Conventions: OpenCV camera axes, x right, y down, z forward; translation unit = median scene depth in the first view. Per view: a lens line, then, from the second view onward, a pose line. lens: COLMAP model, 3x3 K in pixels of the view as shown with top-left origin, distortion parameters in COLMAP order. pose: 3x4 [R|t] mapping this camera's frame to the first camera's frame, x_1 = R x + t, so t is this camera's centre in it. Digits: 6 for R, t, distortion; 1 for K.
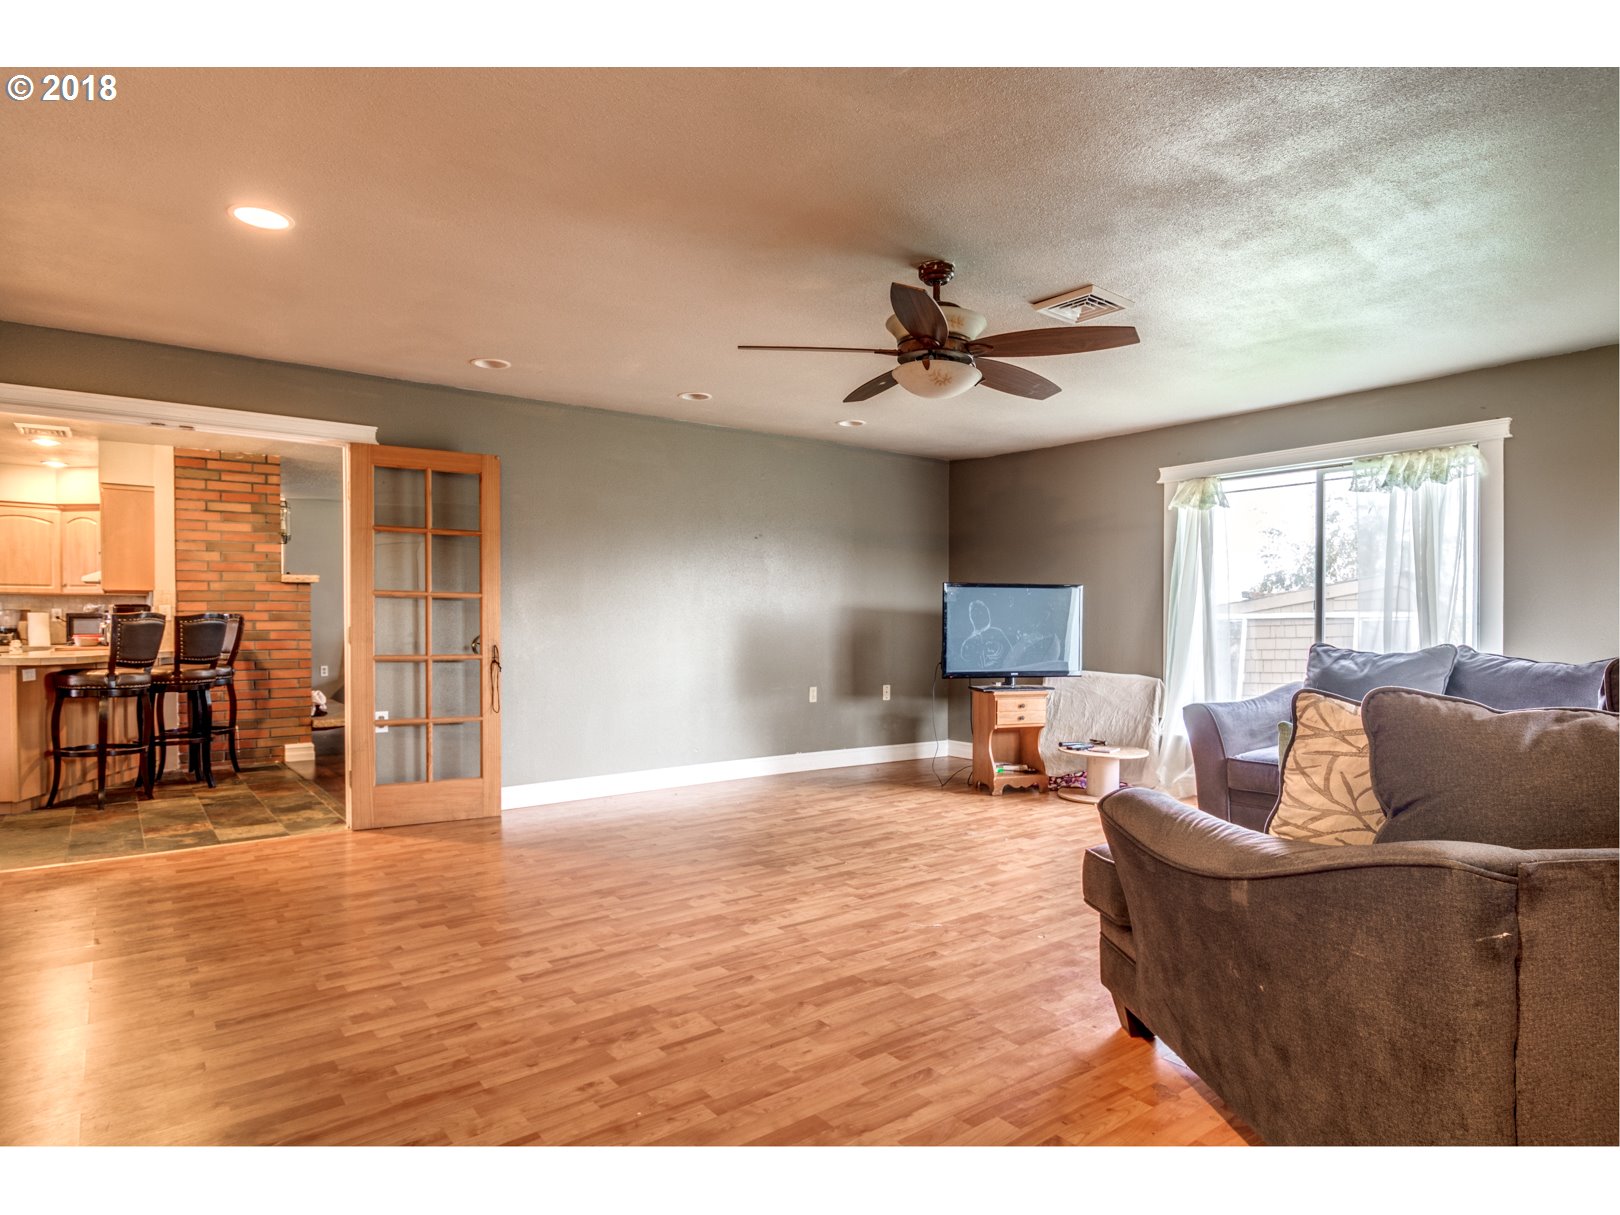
lens RADIAL K [[926.8, 0, 835.2], [0, 926.8, 637.7], [0, 0, 1]] dist [-0.000975, 0.000405]
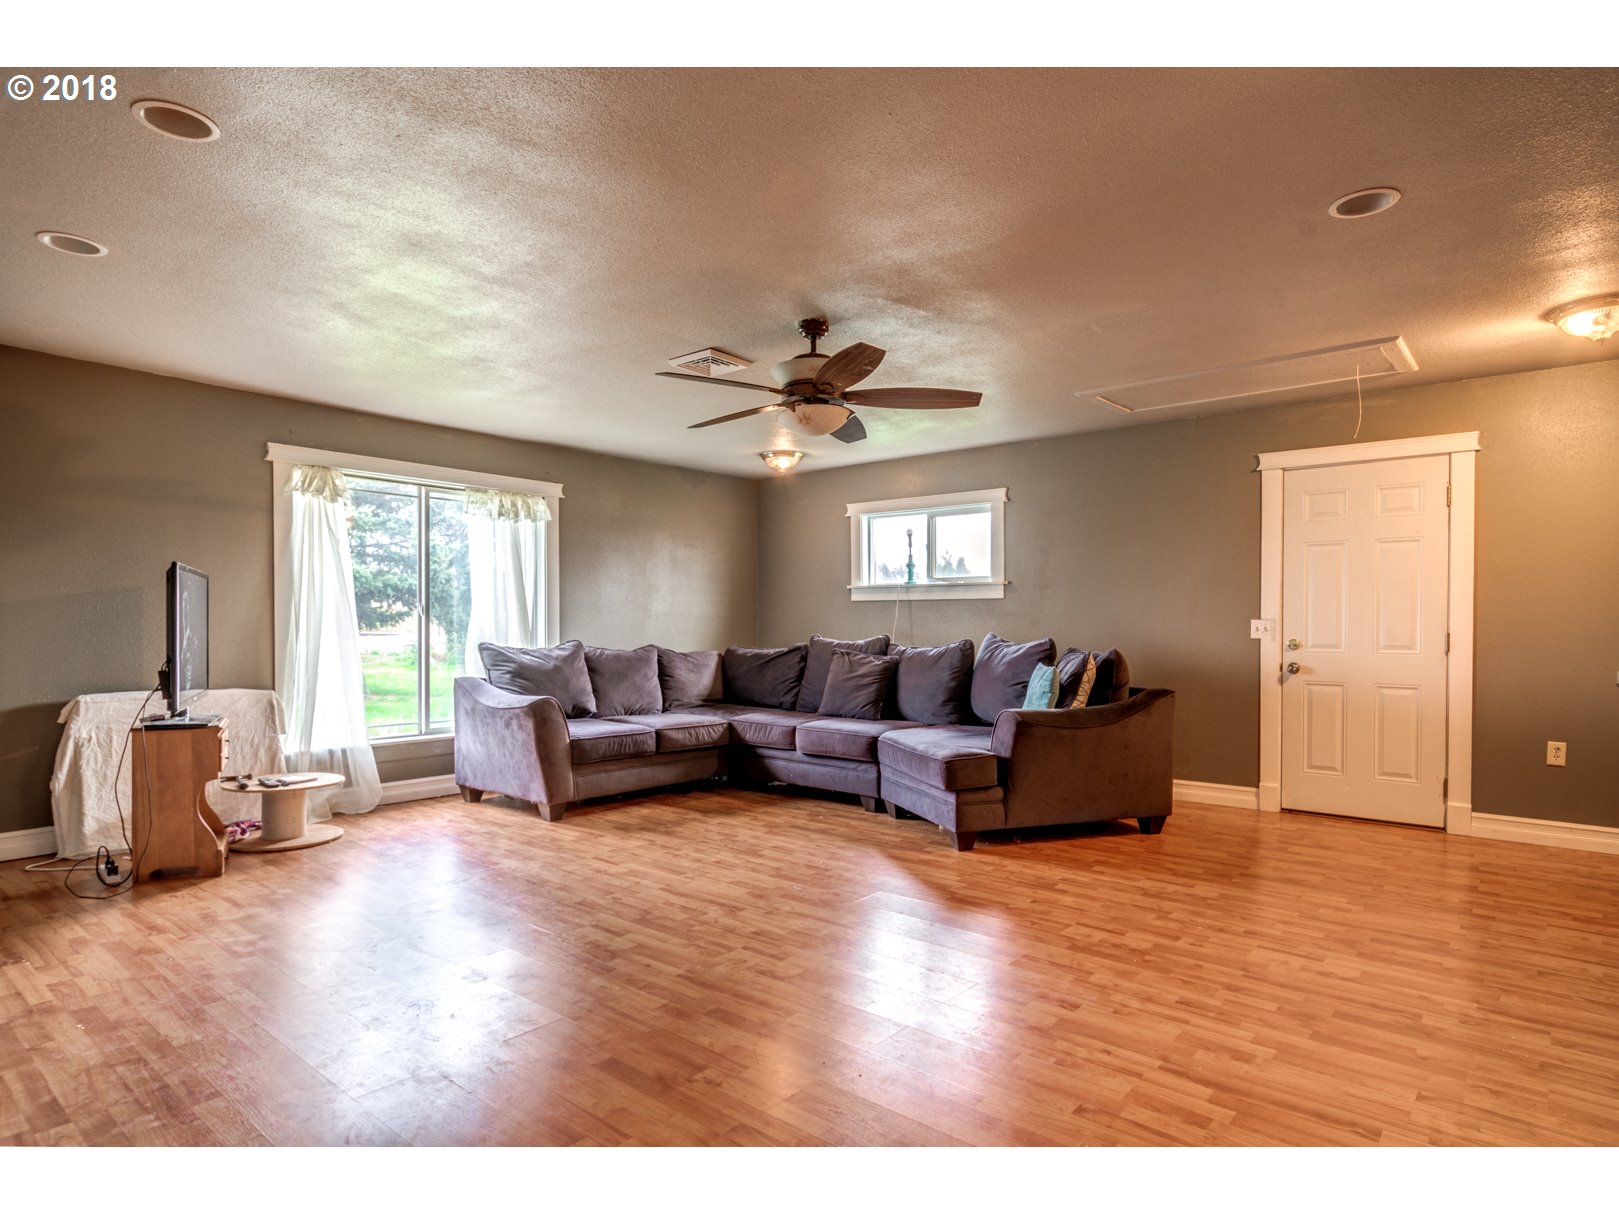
lens RADIAL K [[877.8, 0, 815.7], [0, 877.8, 635.5], [0, 0, 1]] dist [0.000253, -0.002105]
pose [[-0.206813, -0.014136, 0.978278, -1.071569], [0.011387, 0.999793, 0.016854, -0.027202], [-0.978314, 0.014625, -0.206609, 1.336611]]
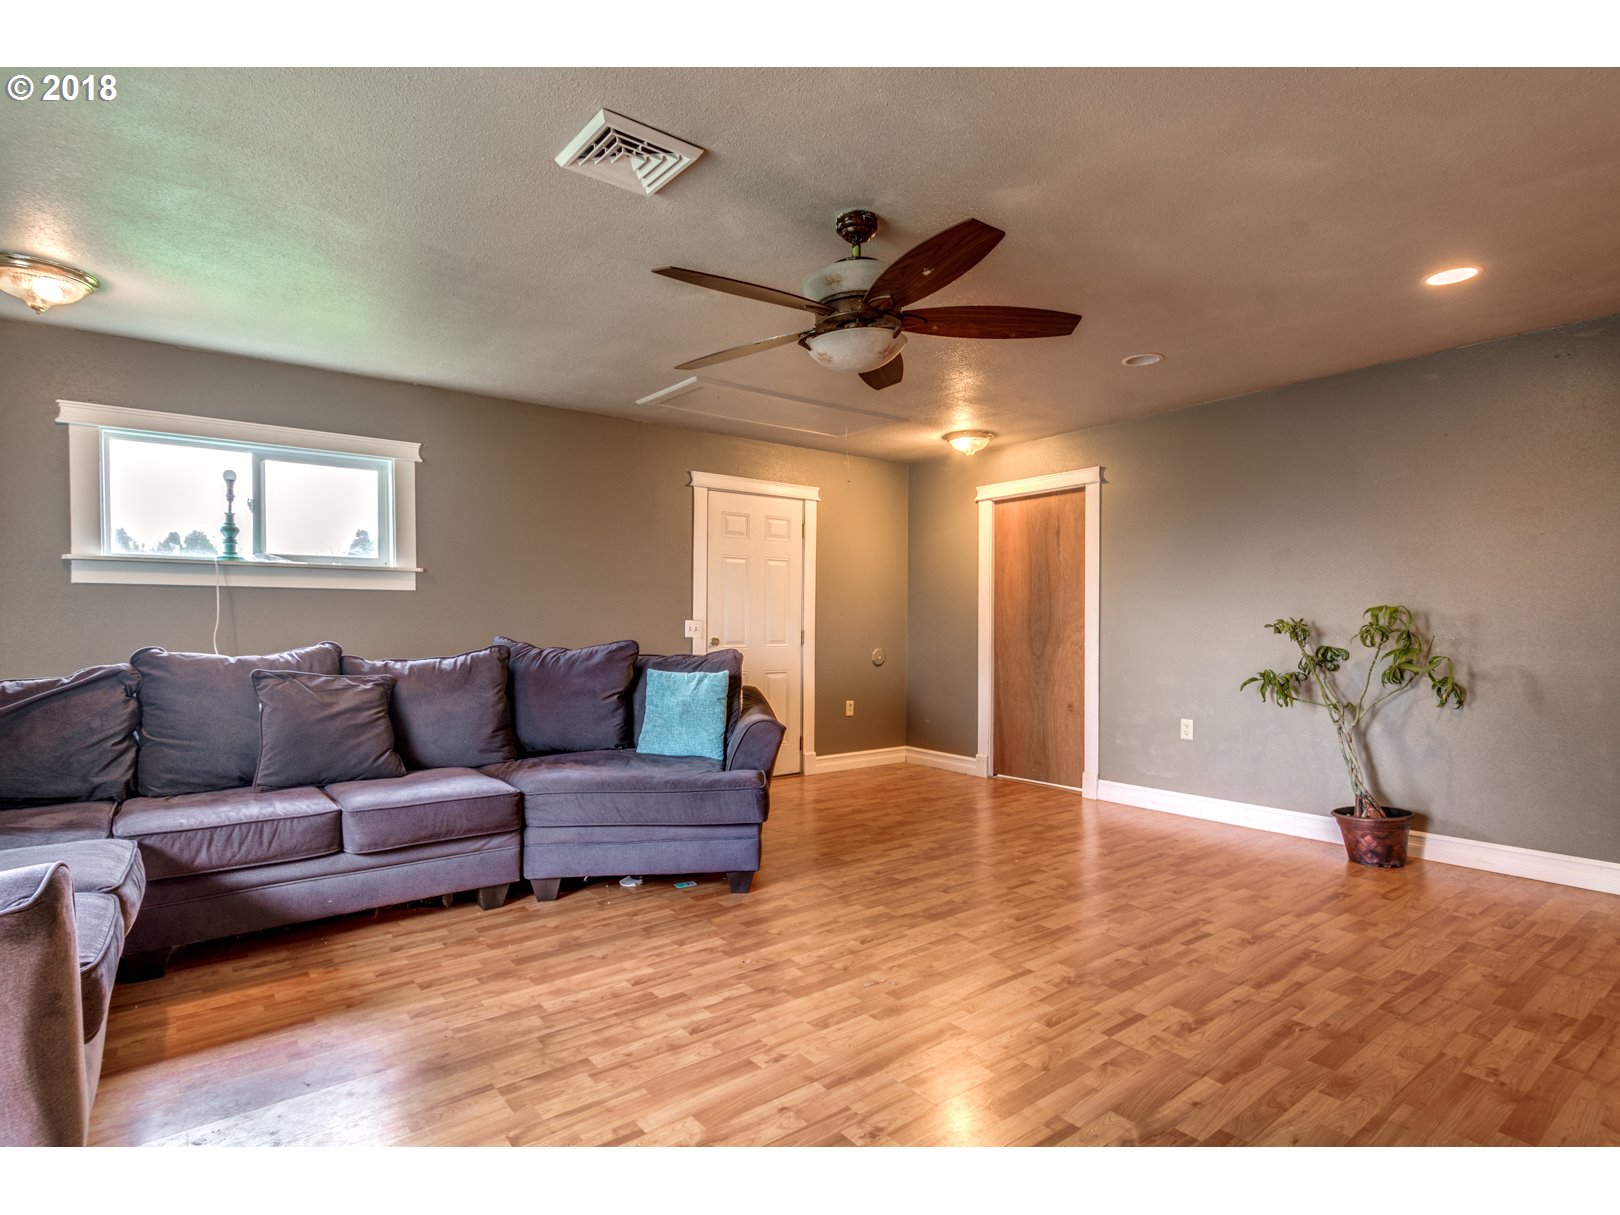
lens RADIAL K [[833.7, 0, 814.1], [0, 833.7, 637.4], [0, 0, 1]] dist [0.002436, 0.000514]
pose [[-0.999878, 0.000991, 0.015604, 0.147737], [0.001443, 0.999580, 0.028959, -0.034045], [-0.015568, 0.028978, -0.999459, 1.946409]]
